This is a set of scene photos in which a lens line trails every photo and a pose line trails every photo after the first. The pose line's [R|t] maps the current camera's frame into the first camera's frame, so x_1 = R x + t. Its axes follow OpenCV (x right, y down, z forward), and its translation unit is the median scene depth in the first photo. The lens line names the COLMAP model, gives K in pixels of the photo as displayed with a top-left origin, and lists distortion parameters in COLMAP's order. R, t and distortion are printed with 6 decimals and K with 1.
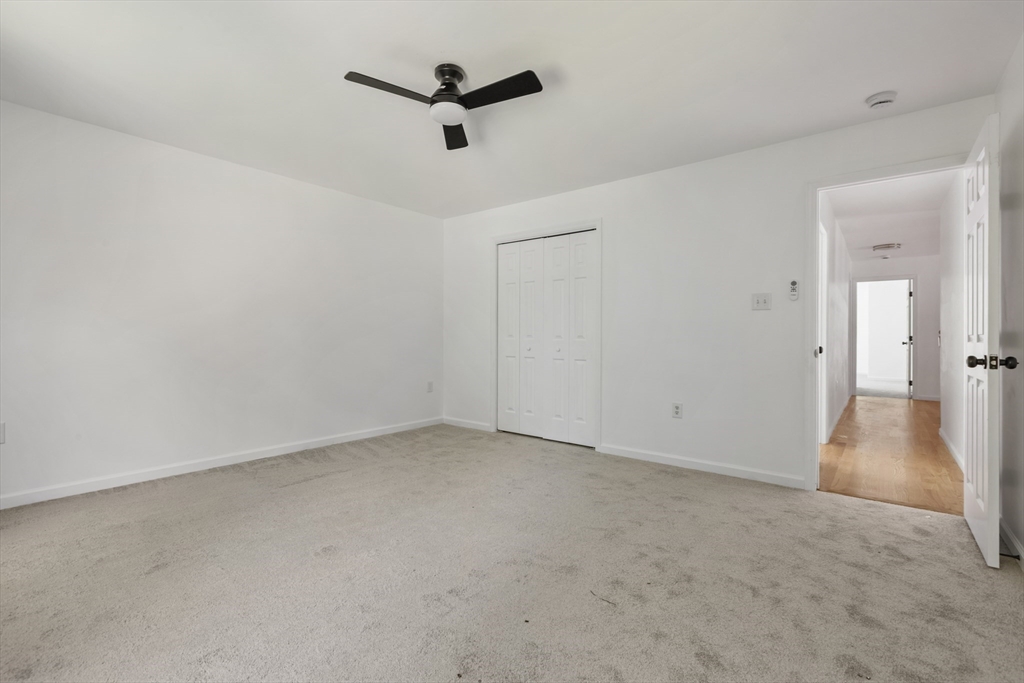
lens RADIAL K [[456.2, 0, 511.2], [0, 456.2, 336.9], [0, 0, 1]] dist [0.001209, 0.000220]
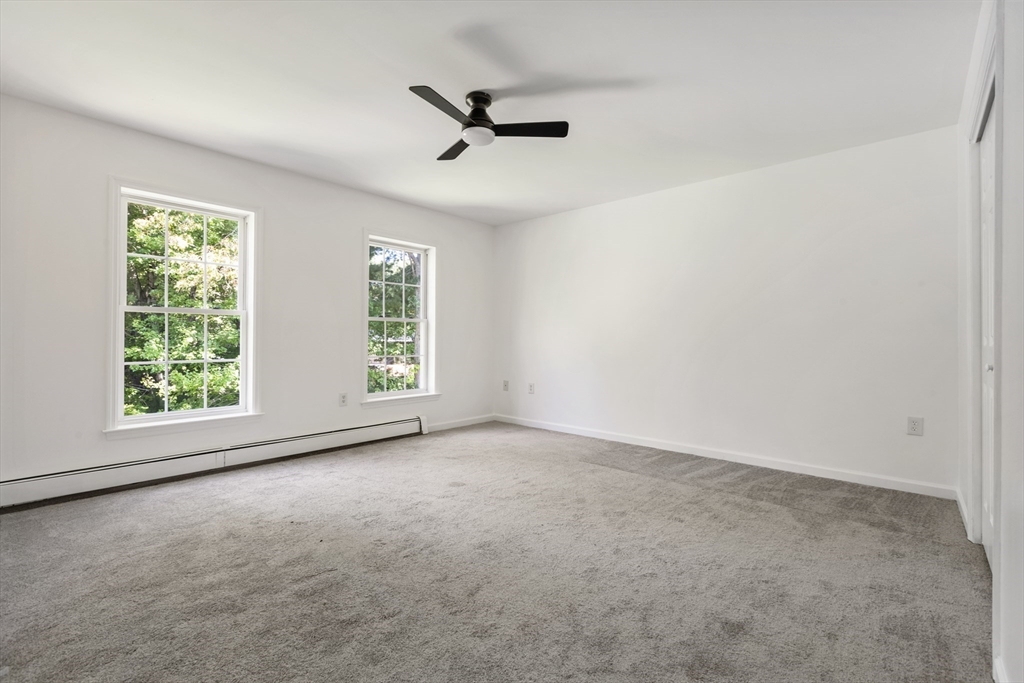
lens RADIAL K [[456.2, 0, 511.2], [0, 456.2, 336.9], [0, 0, 1]] dist [0.001209, 0.000220]
pose [[-0.054138, -0.007632, -0.998504, 0.726297], [-0.009008, 0.999934, -0.007155, 0.004840], [0.998493, 0.008607, -0.054204, 0.857984]]
